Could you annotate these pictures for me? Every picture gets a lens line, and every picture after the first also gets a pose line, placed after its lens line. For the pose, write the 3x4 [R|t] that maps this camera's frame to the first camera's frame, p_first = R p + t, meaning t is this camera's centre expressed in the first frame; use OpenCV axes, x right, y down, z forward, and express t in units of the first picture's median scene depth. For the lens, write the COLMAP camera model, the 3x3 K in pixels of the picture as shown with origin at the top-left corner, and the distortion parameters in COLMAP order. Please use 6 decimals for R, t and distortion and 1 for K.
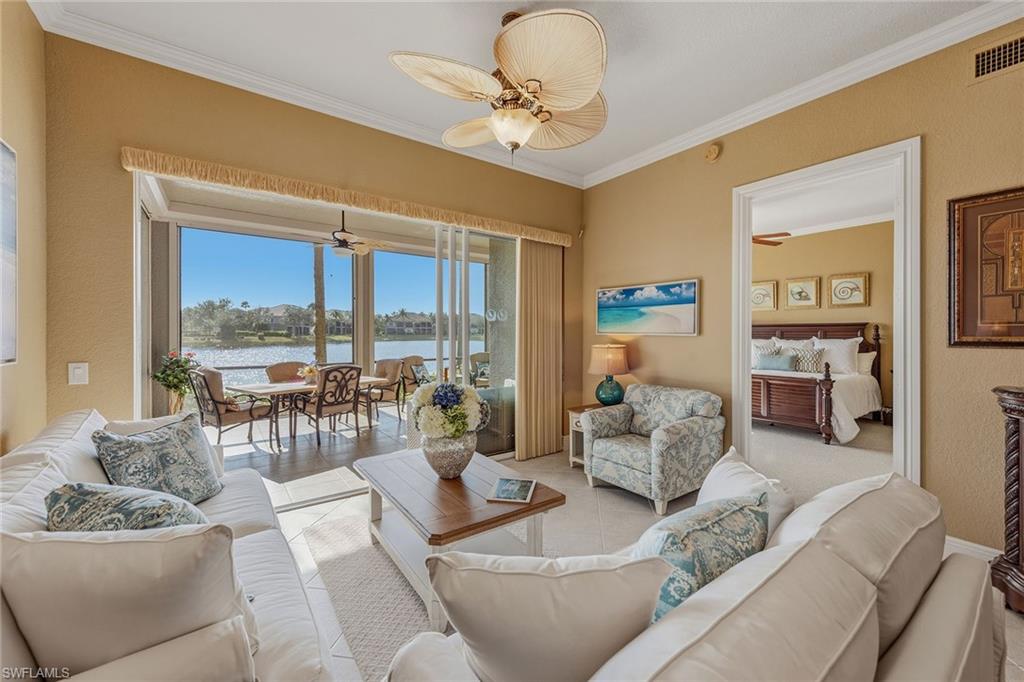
lens RADIAL K [[403.8, 0, 511.7], [0, 403.8, 334.2], [0, 0, 1]] dist [0.012239, -0.000739]
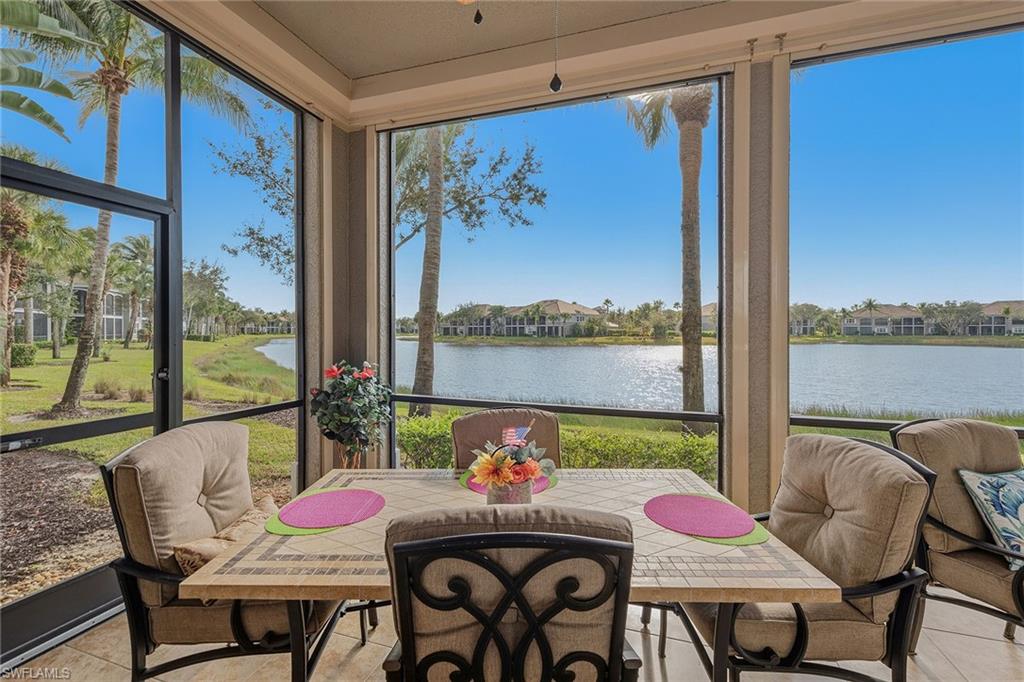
lens RADIAL K [[436.9, 0, 515.9], [0, 436.9, 333.6], [0, 0, 1]] dist [0.005731, -0.000703]
pose [[0.588061, 0.000354, -0.808817, -0.248405], [-0.002009, 0.999997, -0.001023, 0.001573], [0.808814, 0.002226, 0.588060, 0.821262]]
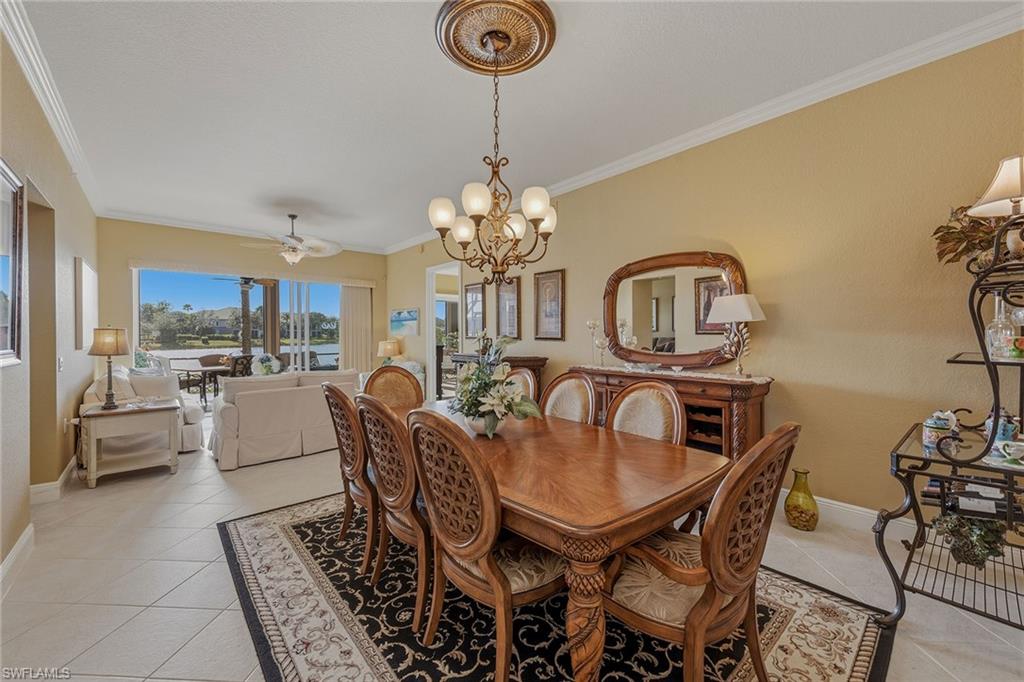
lens RADIAL K [[403.8, 0, 510.4], [0, 403.8, 337.8], [0, 0, 1]] dist [0.012239, -0.000739]
pose [[0.996007, -0.004960, 0.089142, 0.465423], [0.004714, 0.999984, 0.002975, 0.005379], [-0.089155, -0.002543, 0.996015, -0.690307]]
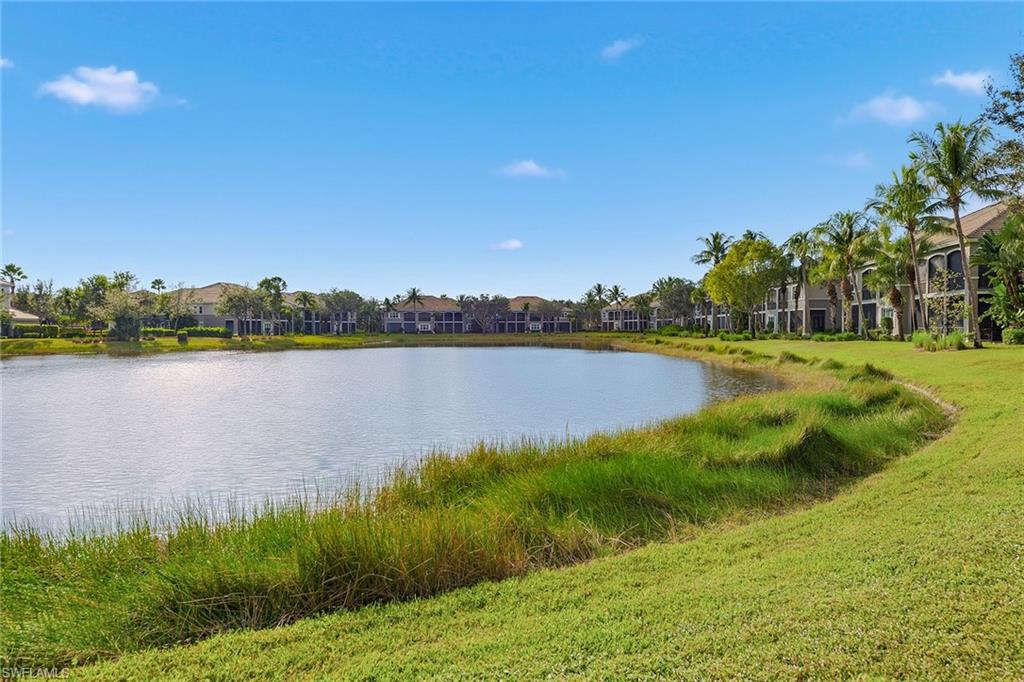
lens RADIAL K [[675.9, 0, 511.9], [0, 675.9, 338.8], [0, 0, 1]] dist [0.006665, 0.004354]
pose [[0.994469, -0.006224, -0.104848, -0.994072], [0.007035, 0.999948, 0.007365, 0.081469], [0.104797, -0.008062, 0.994461, 1.767104]]
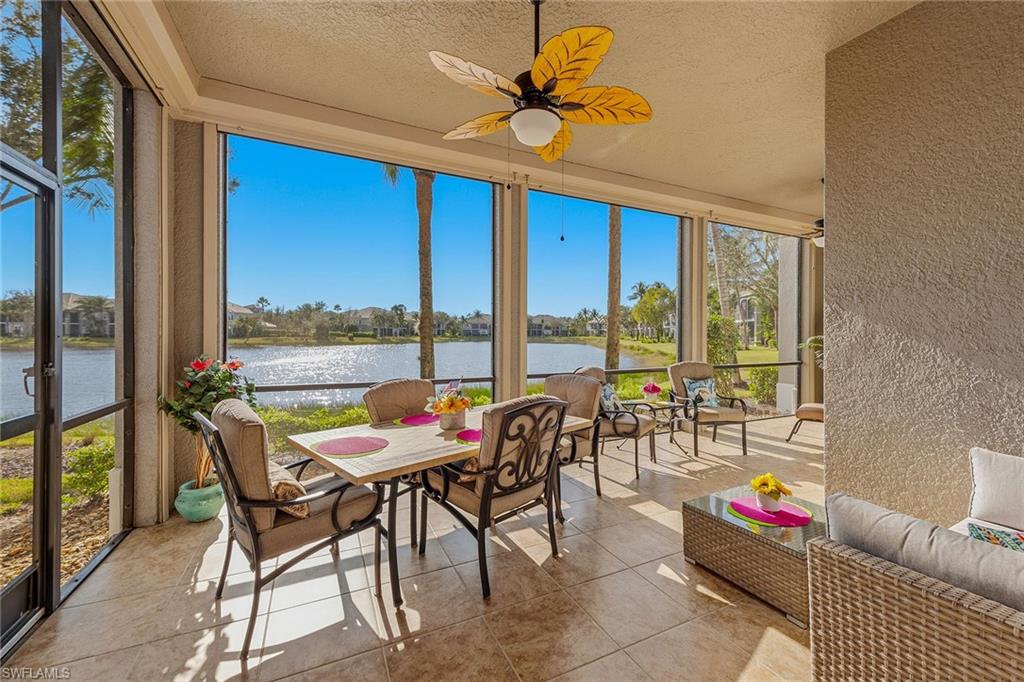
lens RADIAL K [[403.8, 0, 511.2], [0, 403.8, 336.5], [0, 0, 1]] dist [0.012239, -0.000739]
pose [[0.984631, 0.003565, -0.174610, -0.336938], [-0.003273, 0.999993, 0.001963, 0.010556], [0.174615, -0.001361, 0.984636, 0.534114]]
